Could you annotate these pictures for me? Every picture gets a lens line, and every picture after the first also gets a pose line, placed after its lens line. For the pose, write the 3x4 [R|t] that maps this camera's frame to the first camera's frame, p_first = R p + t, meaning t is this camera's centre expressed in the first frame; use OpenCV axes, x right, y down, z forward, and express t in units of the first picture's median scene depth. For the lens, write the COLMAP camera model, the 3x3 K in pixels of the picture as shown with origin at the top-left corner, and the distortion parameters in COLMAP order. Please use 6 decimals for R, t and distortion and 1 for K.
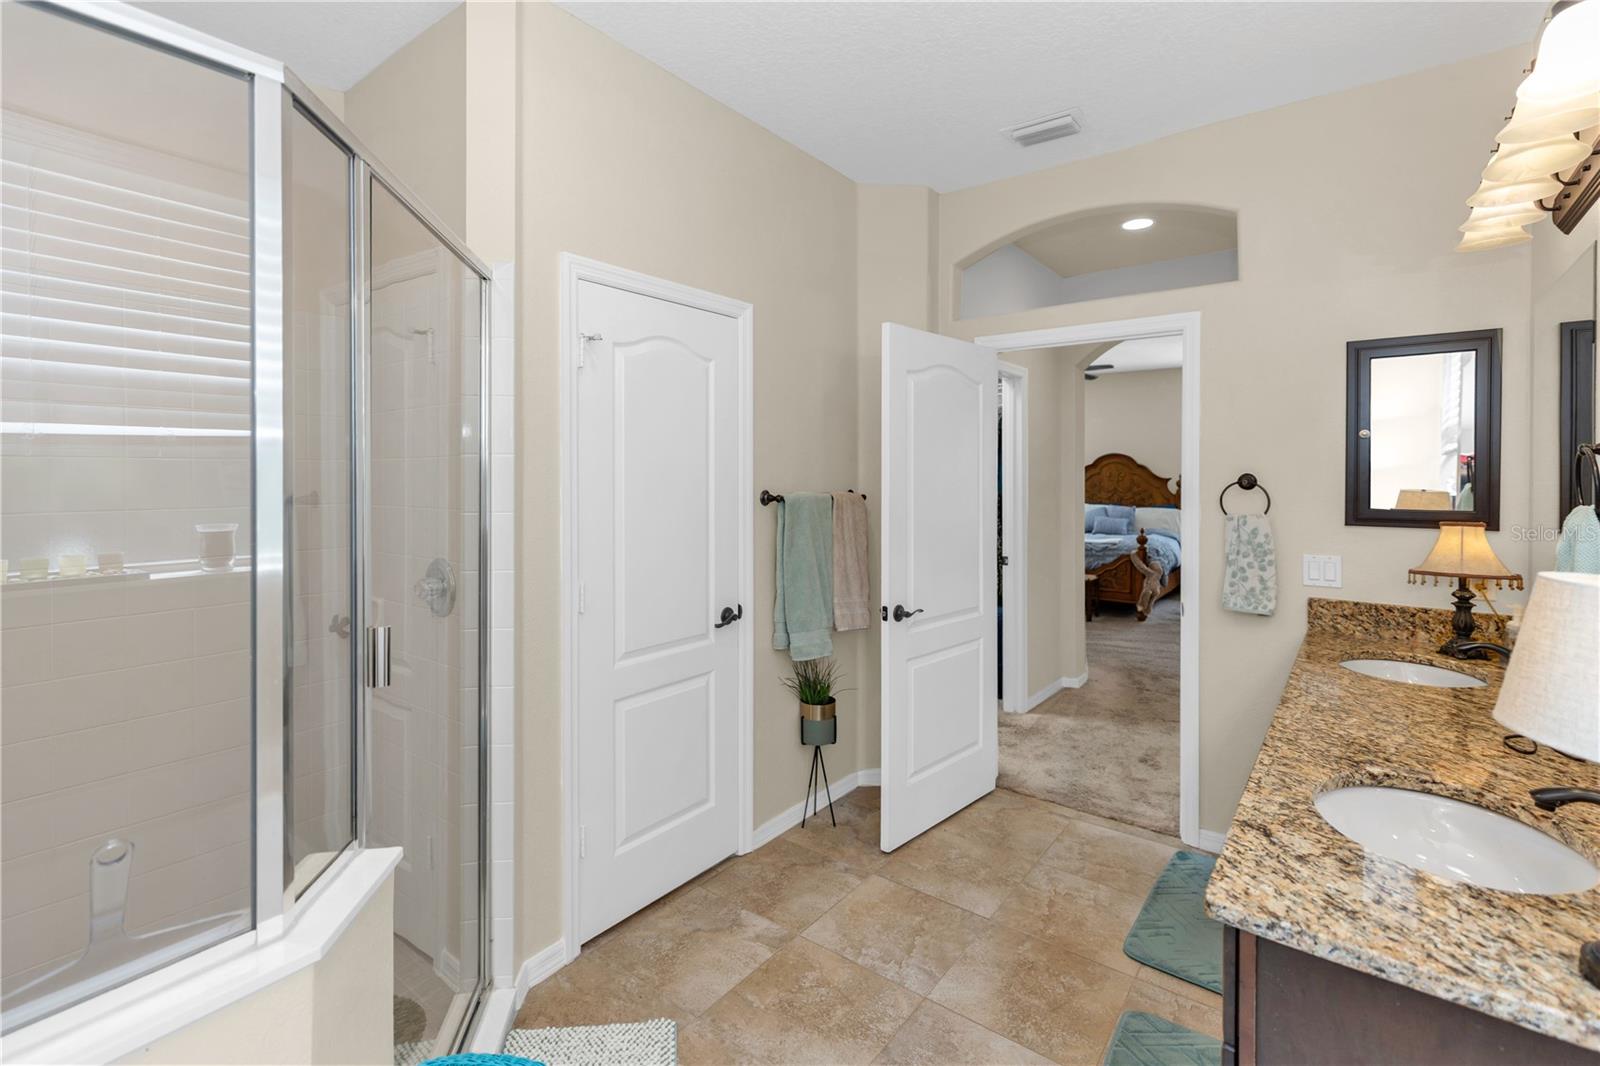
lens RADIAL K [[723.0, 0, 837.5], [0, 723.0, 480.6], [0, 0, 1]] dist [0.004151, 0.000047]
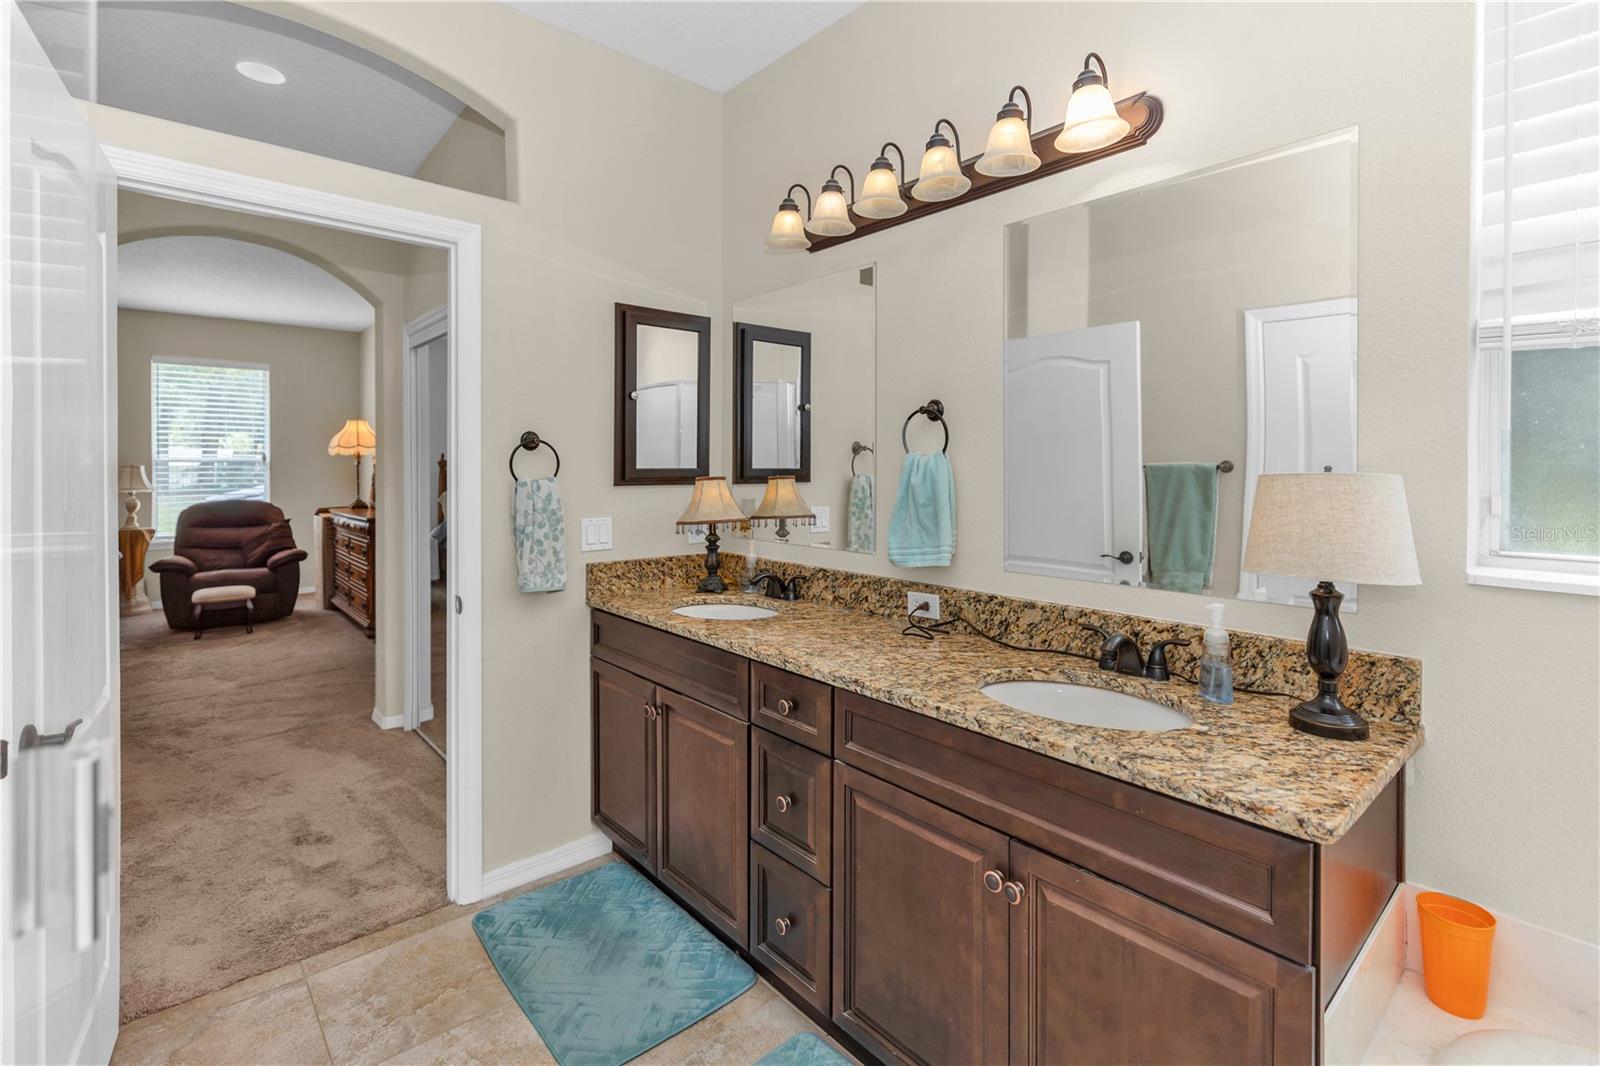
lens RADIAL K [[723.0, 0, 787.9], [0, 723.0, 466.3], [0, 0, 1]] dist [0.004151, 0.000047]
pose [[0.240163, -0.004742, 0.970721, -0.221121], [0.007367, 0.999968, 0.003062, 0.034700], [-0.970705, 0.006416, 0.240190, 0.548954]]
